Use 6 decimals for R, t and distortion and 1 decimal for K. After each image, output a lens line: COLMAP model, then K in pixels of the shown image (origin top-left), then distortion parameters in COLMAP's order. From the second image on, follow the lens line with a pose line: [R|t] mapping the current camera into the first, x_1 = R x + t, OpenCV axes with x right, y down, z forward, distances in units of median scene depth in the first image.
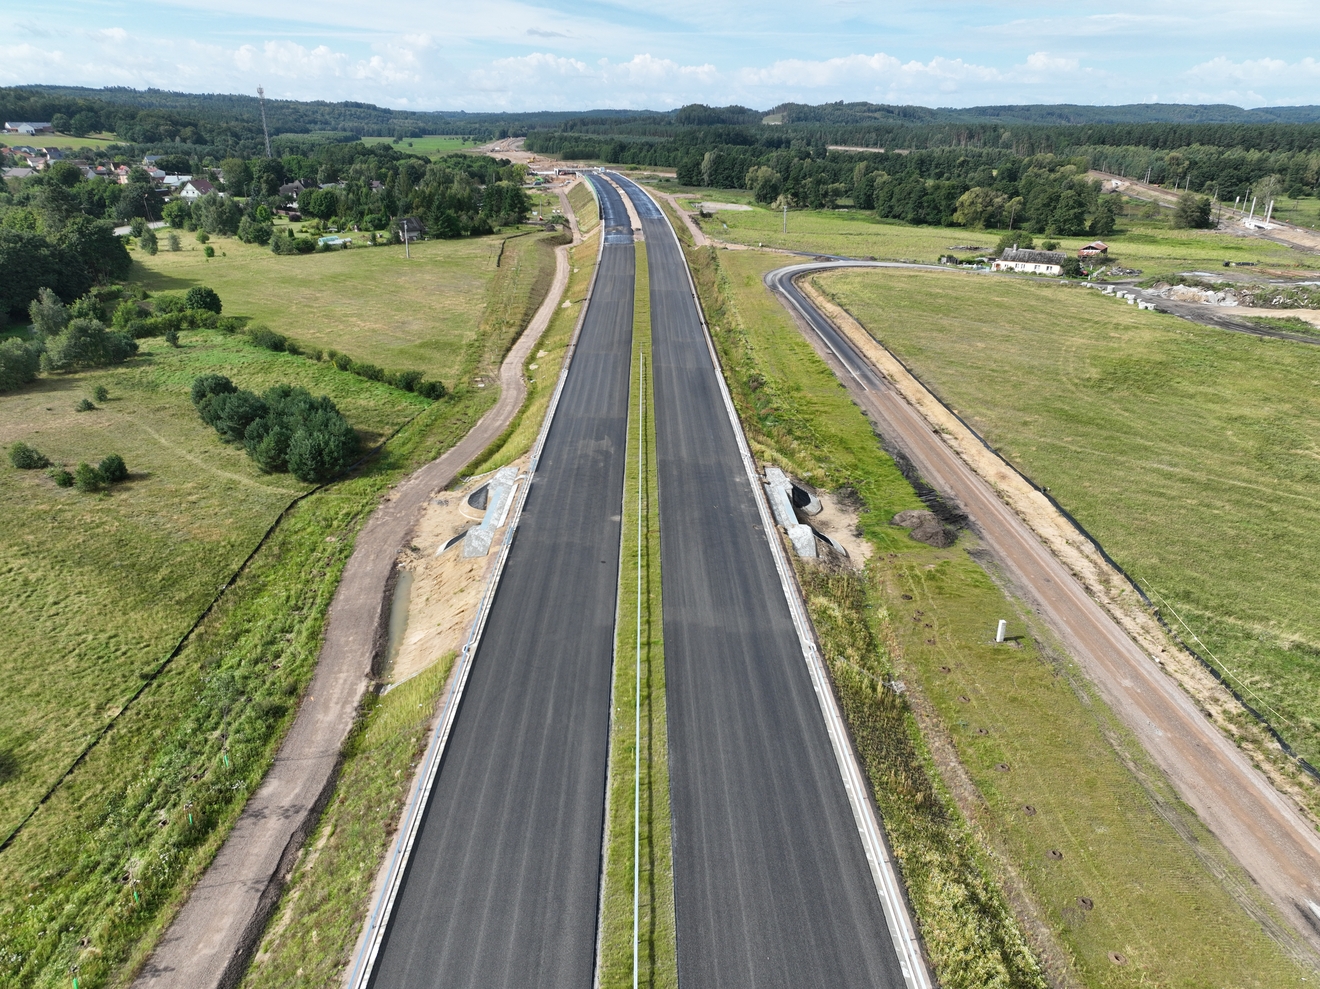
lens RADIAL K [[954.9, 0, 660.0], [0, 954.9, 494.5], [0, 0, 1]] dist [0.002280, 0.011281]
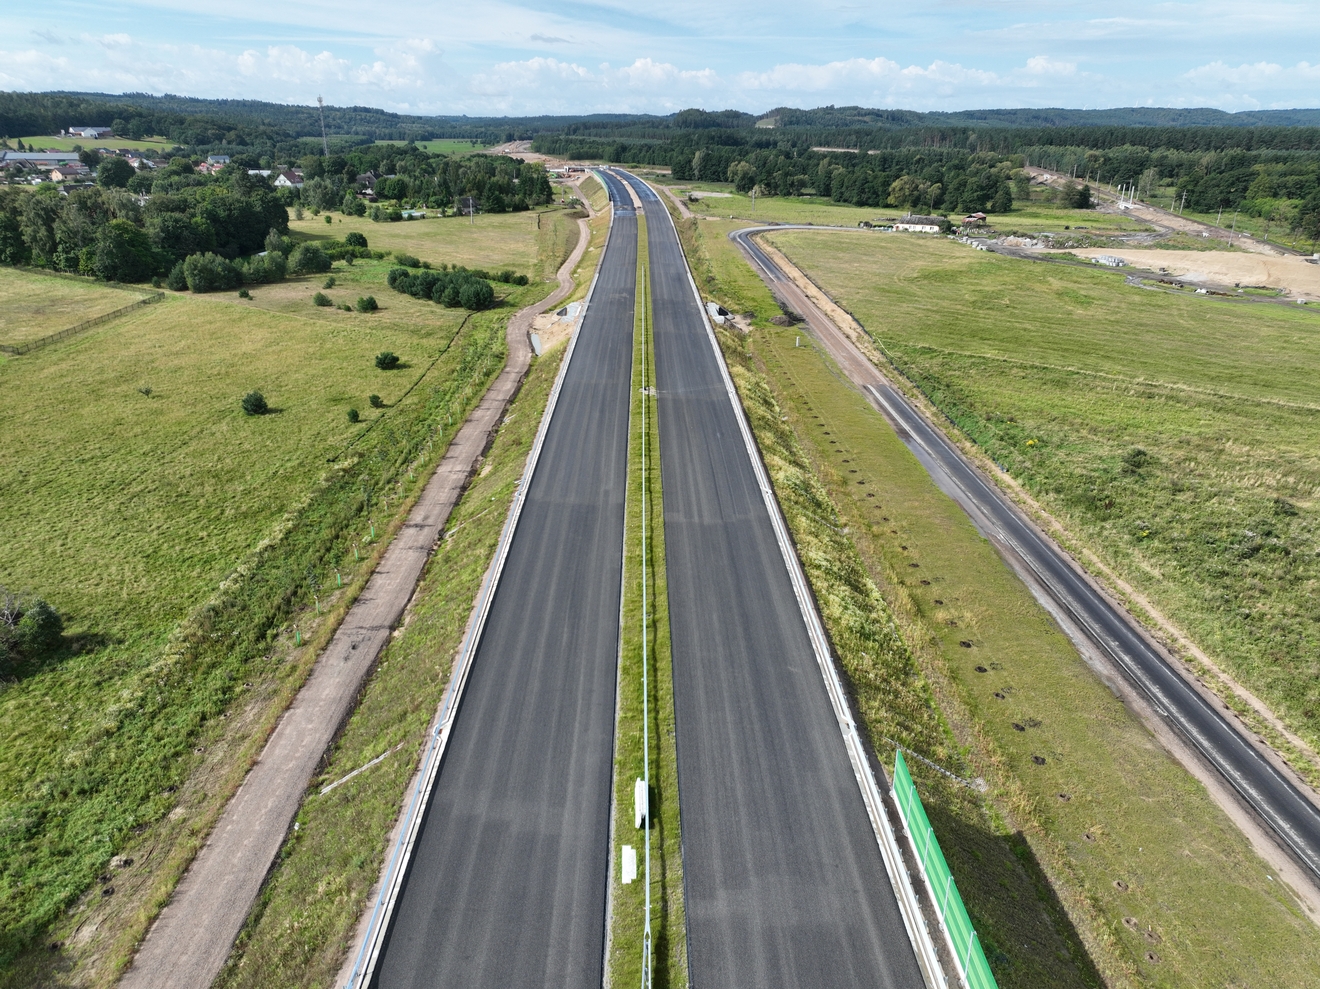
lens RADIAL K [[956.2, 0, 660.0], [0, 956.2, 494.5], [0, 0, 1]] dist [0.003663, 0.006380]
pose [[0.999999, -0.001516, 0.000345, 0.003891], [0.001518, 0.999991, -0.004066, 0.109588], [-0.000339, 0.004067, 0.999992, -0.278424]]
